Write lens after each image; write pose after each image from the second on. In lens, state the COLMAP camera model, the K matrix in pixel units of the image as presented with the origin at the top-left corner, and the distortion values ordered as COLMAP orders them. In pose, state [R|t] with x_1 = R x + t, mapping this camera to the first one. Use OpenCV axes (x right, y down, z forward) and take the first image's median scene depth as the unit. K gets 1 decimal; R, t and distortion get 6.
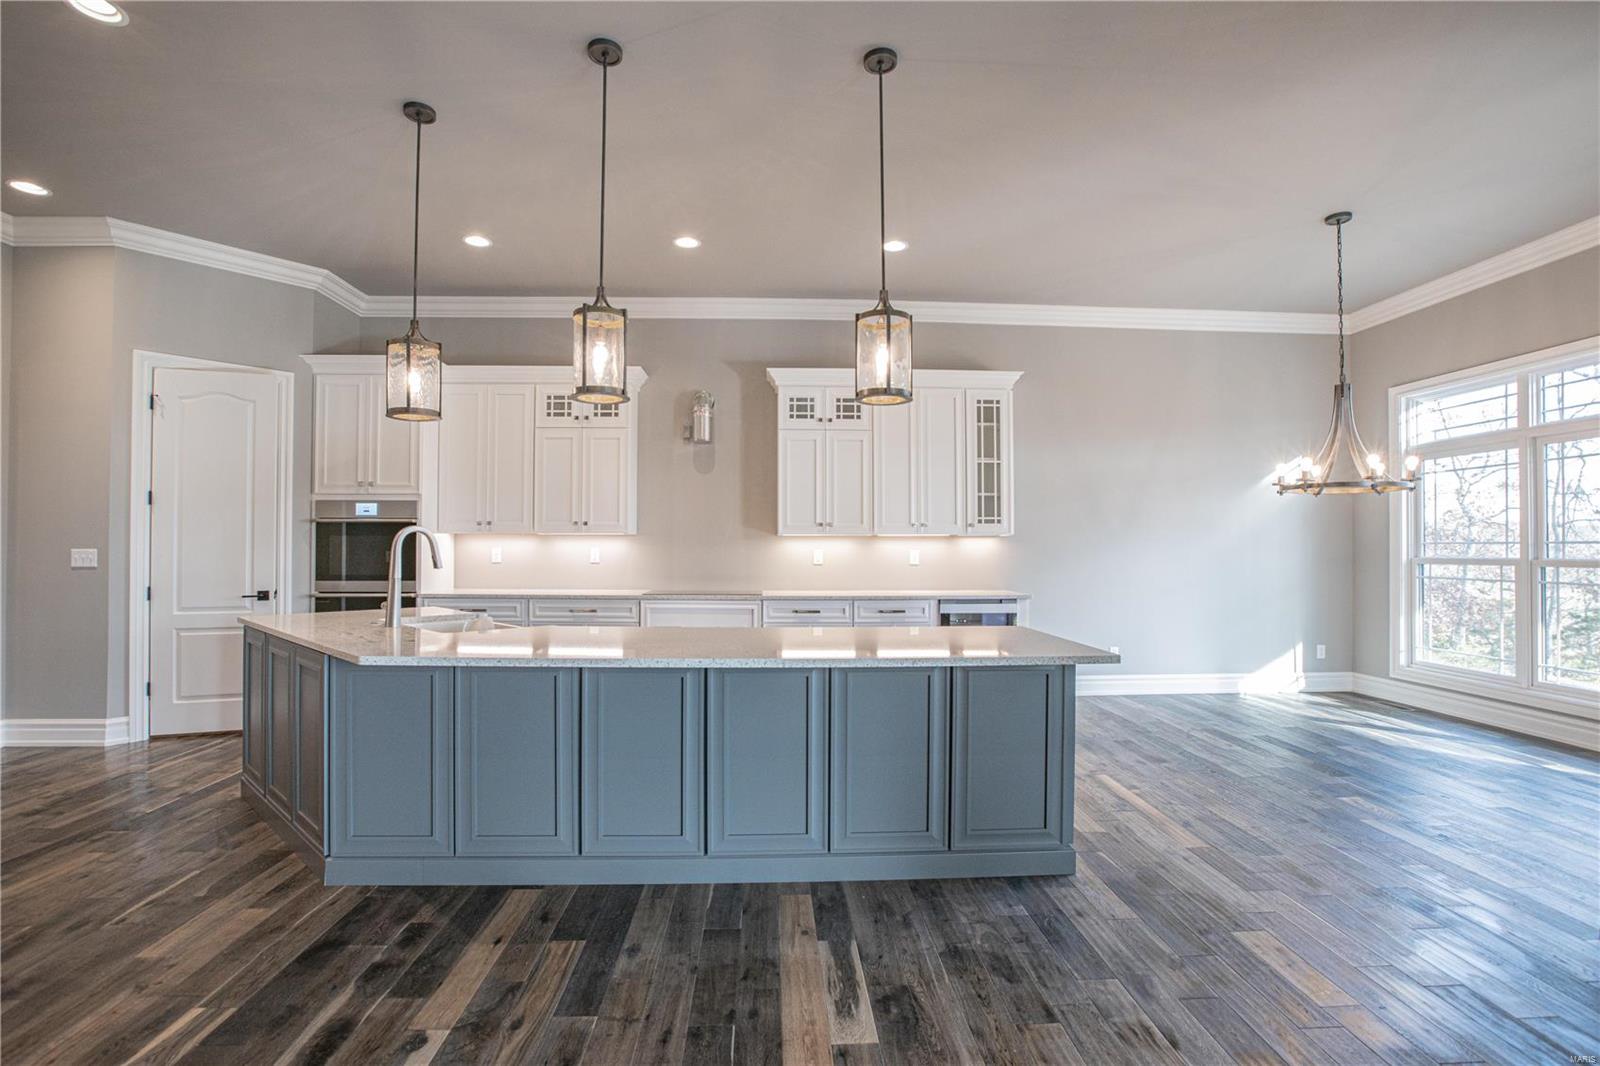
lens RADIAL K [[739.8, 0, 791.1], [0, 739.8, 537.2], [0, 0, 1]] dist [-0.075865, 0.038253]
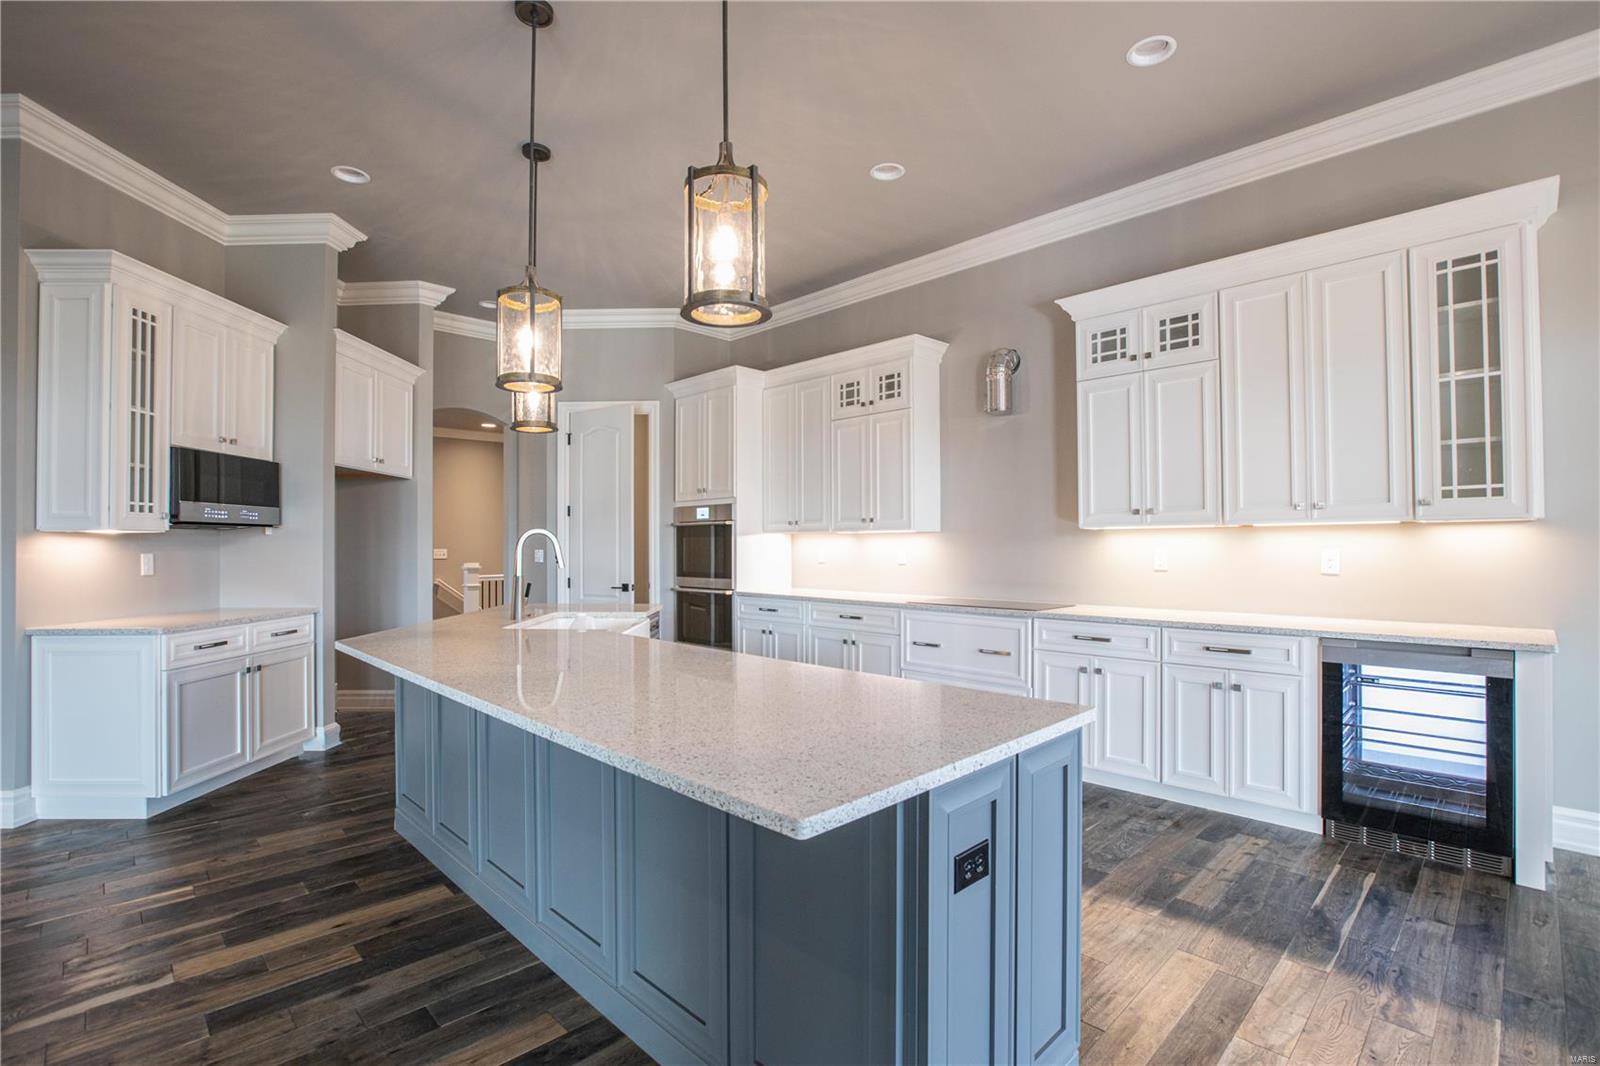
lens RADIAL K [[739.8, 0, 791.1], [0, 739.8, 537.2], [0, 0, 1]] dist [-0.075865, 0.038253]
pose [[0.670318, -0.013525, -0.741950, 0.320845], [0.011017, 0.999905, -0.008275, 0.008135], [0.741992, -0.002627, 0.670404, 0.317791]]
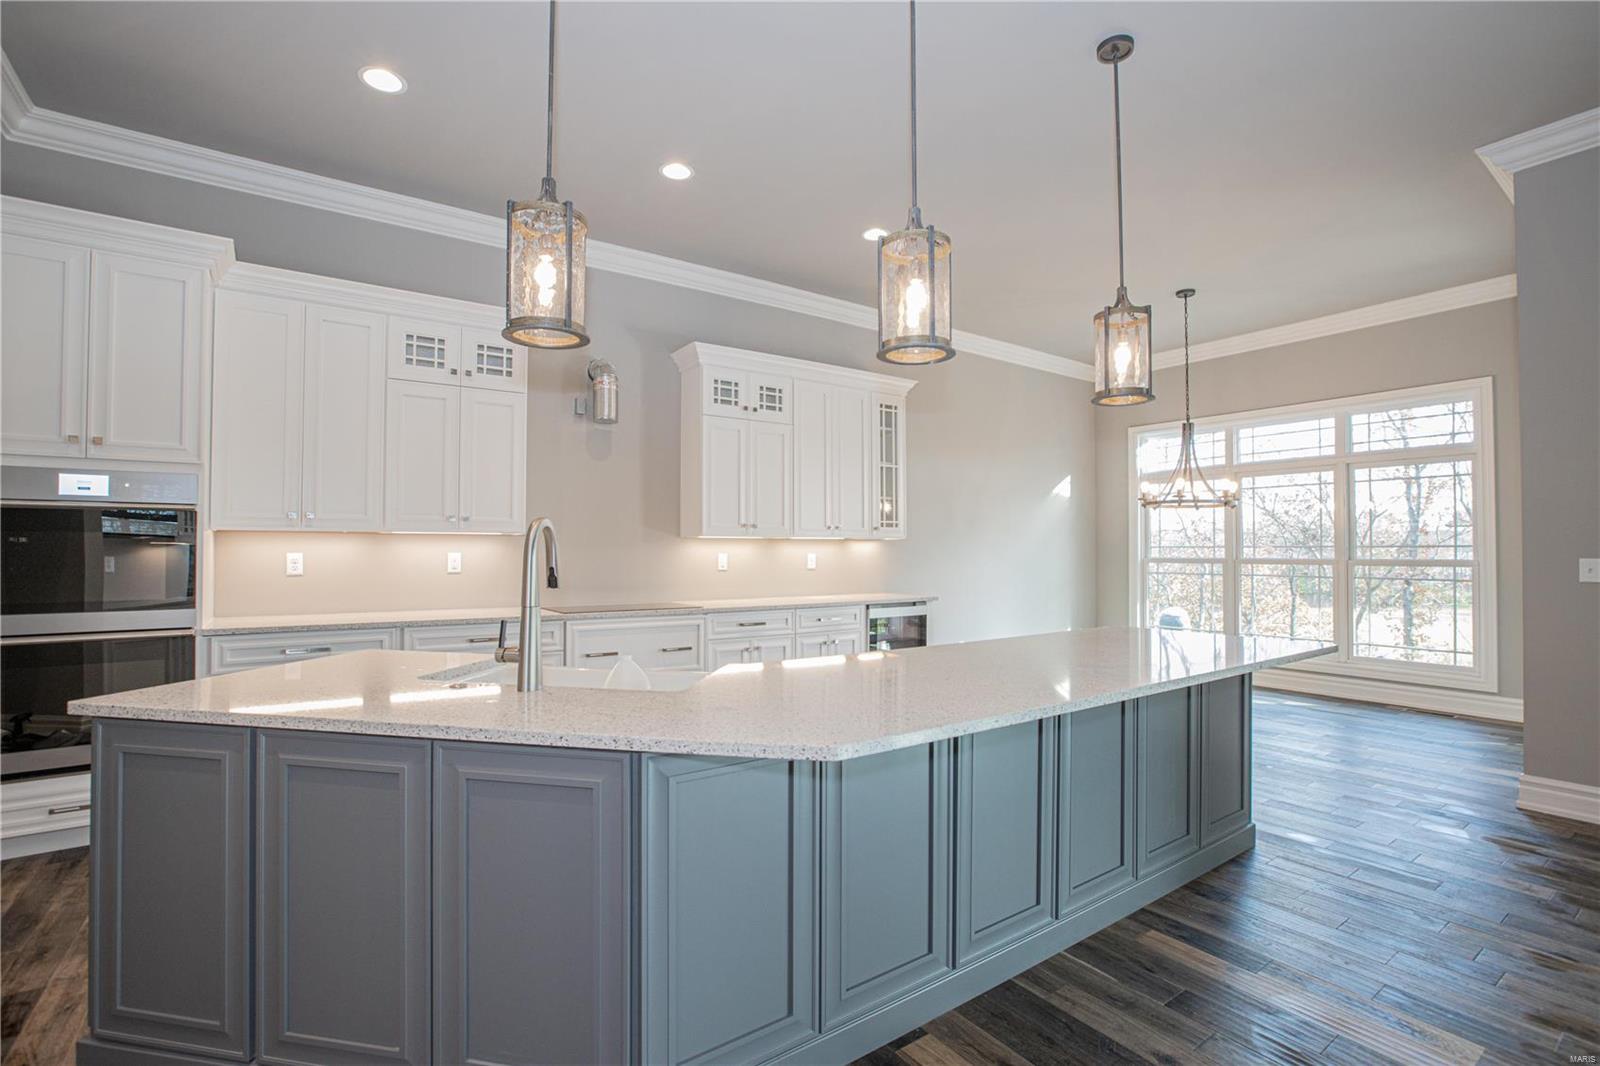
lens RADIAL K [[739.8, 0, 791.1], [0, 739.8, 537.2], [0, 0, 1]] dist [-0.075865, 0.038253]
pose [[0.842511, 0.008358, 0.538614, -0.392177], [-0.007600, 0.999965, -0.003628, -0.000125], [-0.538626, -0.001037, 0.842545, 0.219215]]
